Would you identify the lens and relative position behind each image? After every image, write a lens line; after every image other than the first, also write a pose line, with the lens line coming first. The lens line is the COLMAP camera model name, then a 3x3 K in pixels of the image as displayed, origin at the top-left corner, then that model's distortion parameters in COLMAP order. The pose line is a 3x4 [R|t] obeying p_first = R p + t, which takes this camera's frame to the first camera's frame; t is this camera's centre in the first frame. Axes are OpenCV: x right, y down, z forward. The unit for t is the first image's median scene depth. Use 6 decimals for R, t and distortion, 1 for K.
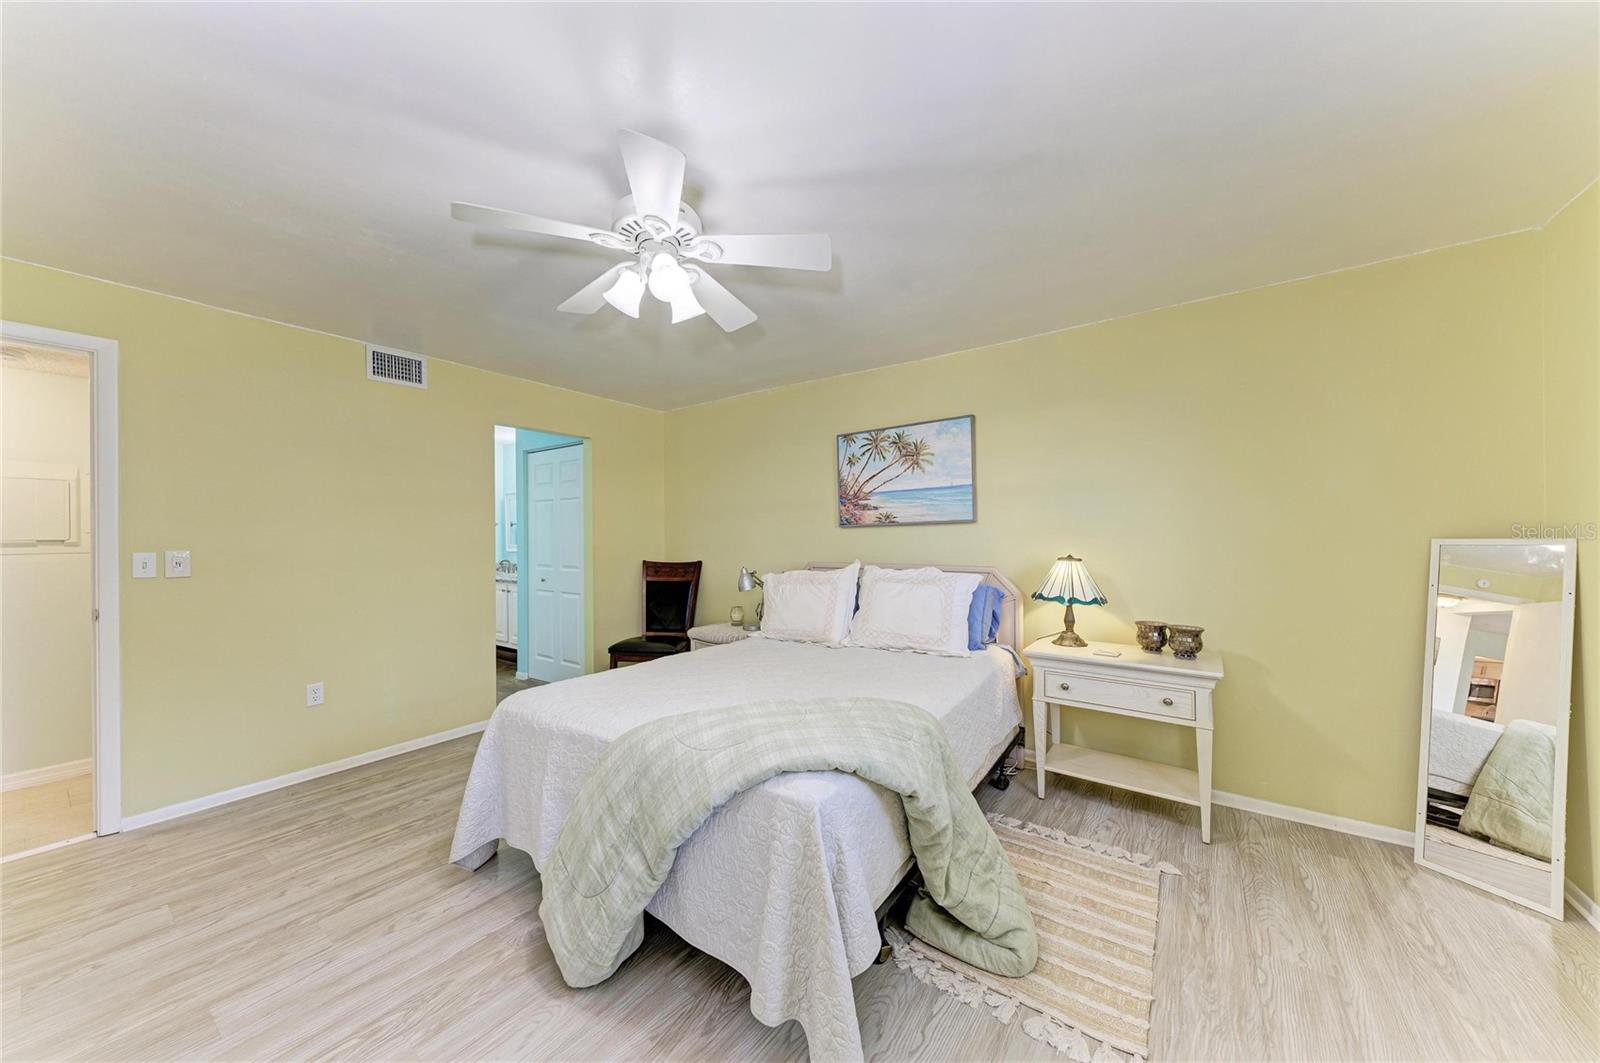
lens RADIAL K [[541.6, 0, 796.2], [0, 541.6, 542.9], [0, 0, 1]] dist [0.014071, -0.003233]
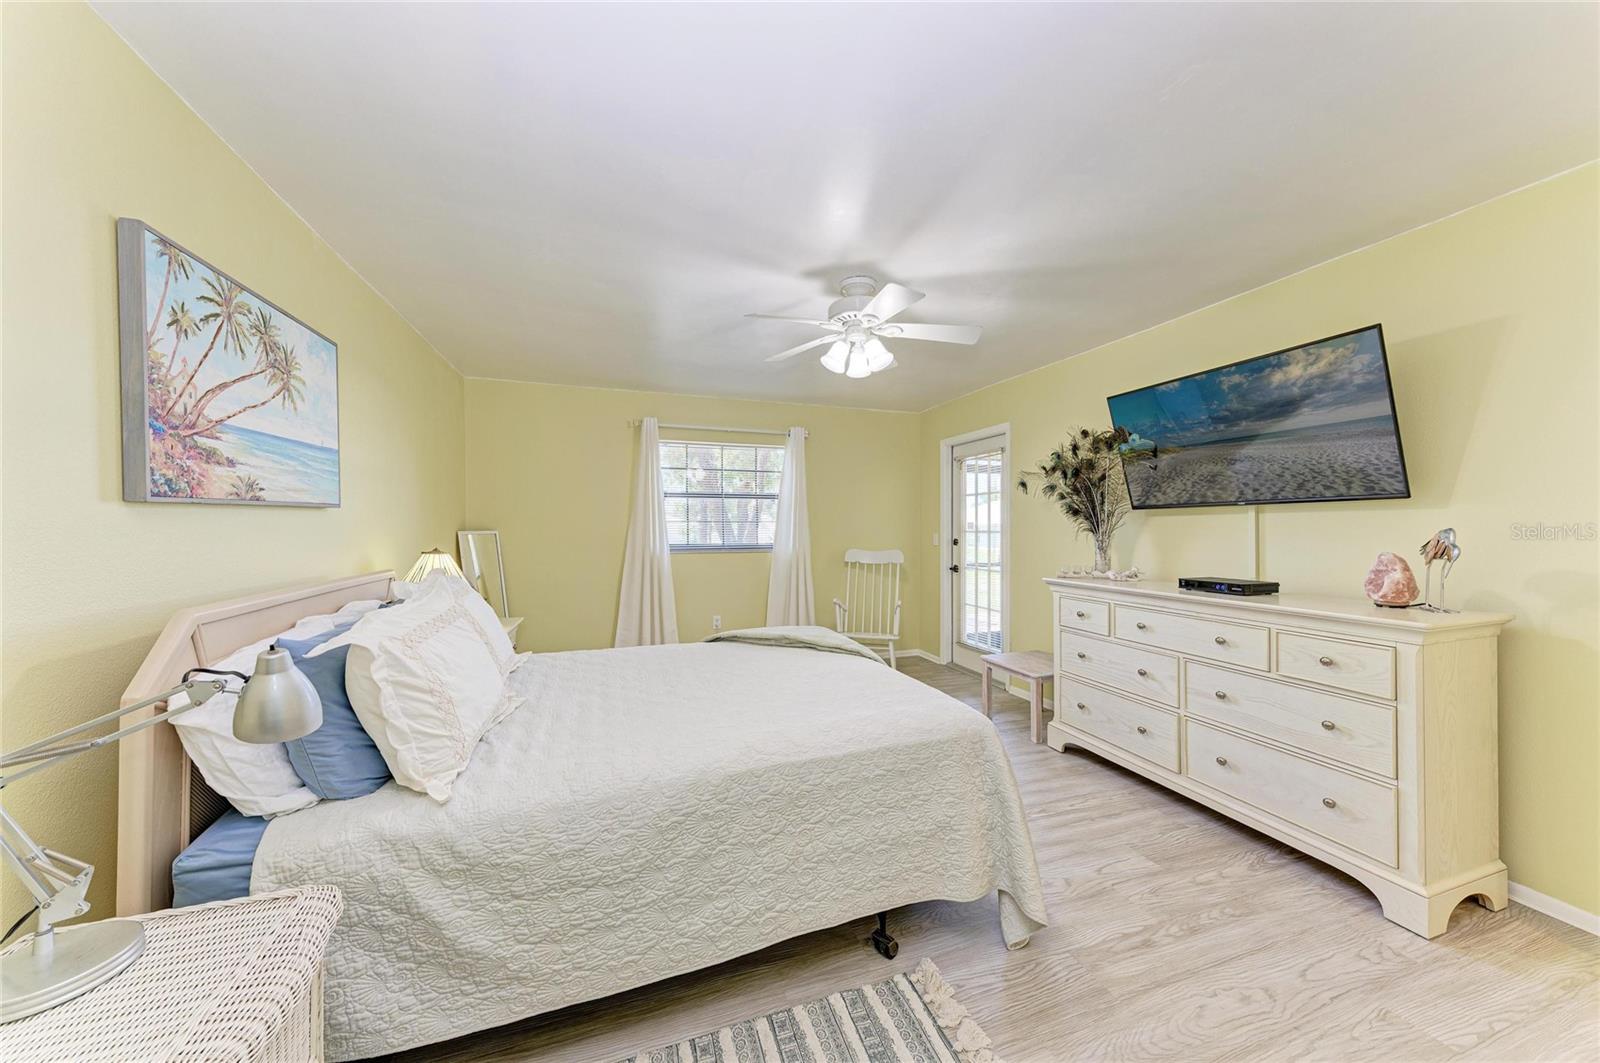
lens RADIAL K [[541.6, 0, 795.6], [0, 541.6, 541.6], [0, 0, 1]] dist [0.014071, -0.003233]
pose [[-0.809910, -0.011576, 0.586440, -0.475590], [0.008566, 0.999465, 0.031560, -0.012493], [-0.586492, 0.030585, -0.809378, 1.120206]]
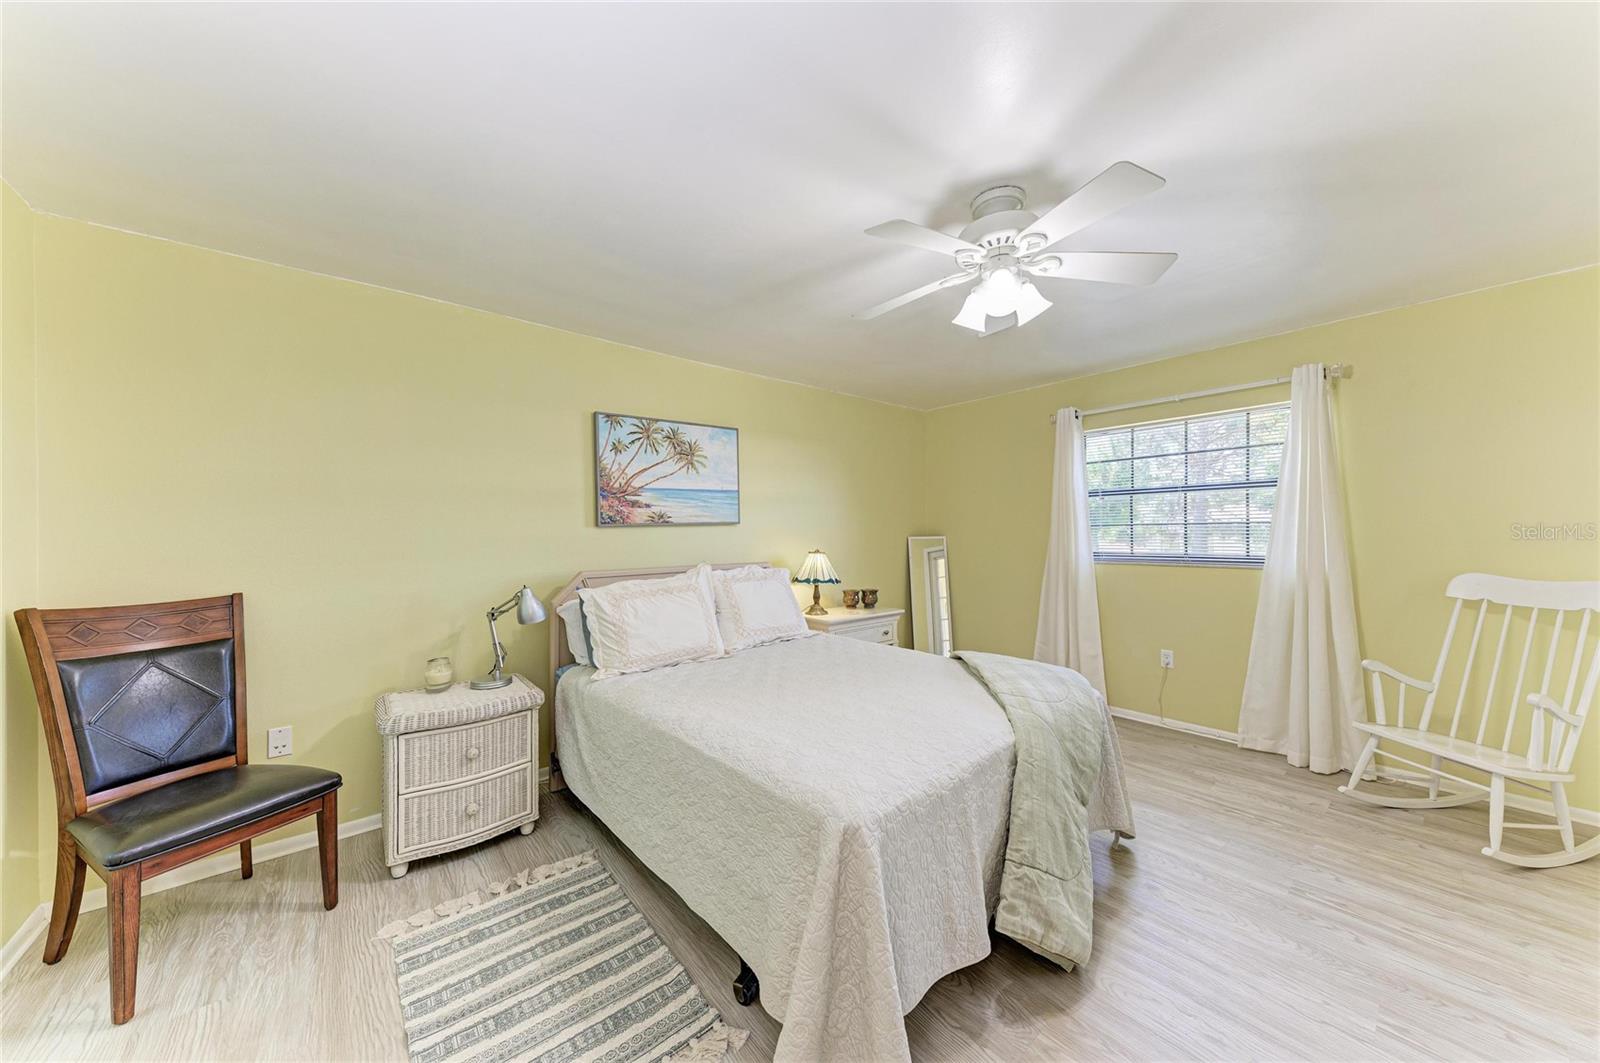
lens RADIAL K [[541.6, 0, 806.2], [0, 541.6, 539.9], [0, 0, 1]] dist [0.014071, -0.003233]
pose [[0.244403, -0.010409, 0.969618, -0.675458], [0.017205, 0.999832, 0.006396, -0.009513], [-0.969521, 0.015119, 0.244541, 0.543700]]
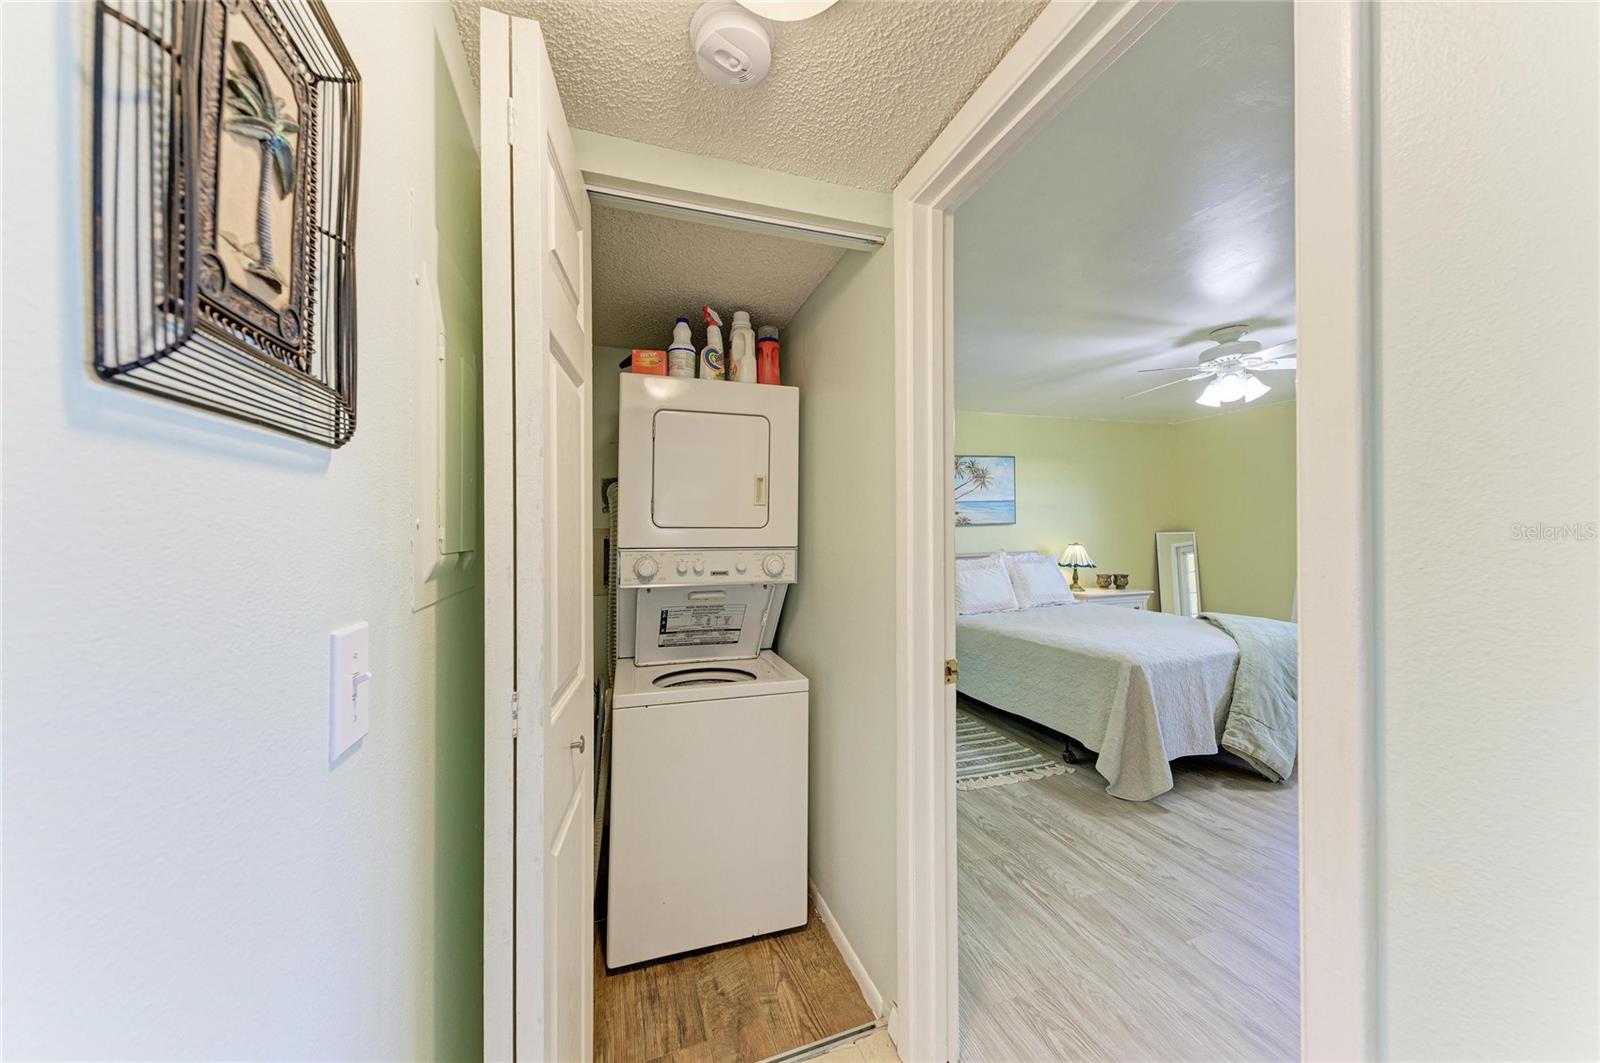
lens RADIAL K [[541.6, 0, 793.3], [0, 541.6, 539.5], [0, 0, 1]] dist [0.014071, -0.003233]
pose [[0.593774, -0.015973, 0.804473, -1.232630], [0.019632, 0.999793, 0.005361, -0.012991], [-0.804392, 0.012610, 0.593965, 0.534368]]
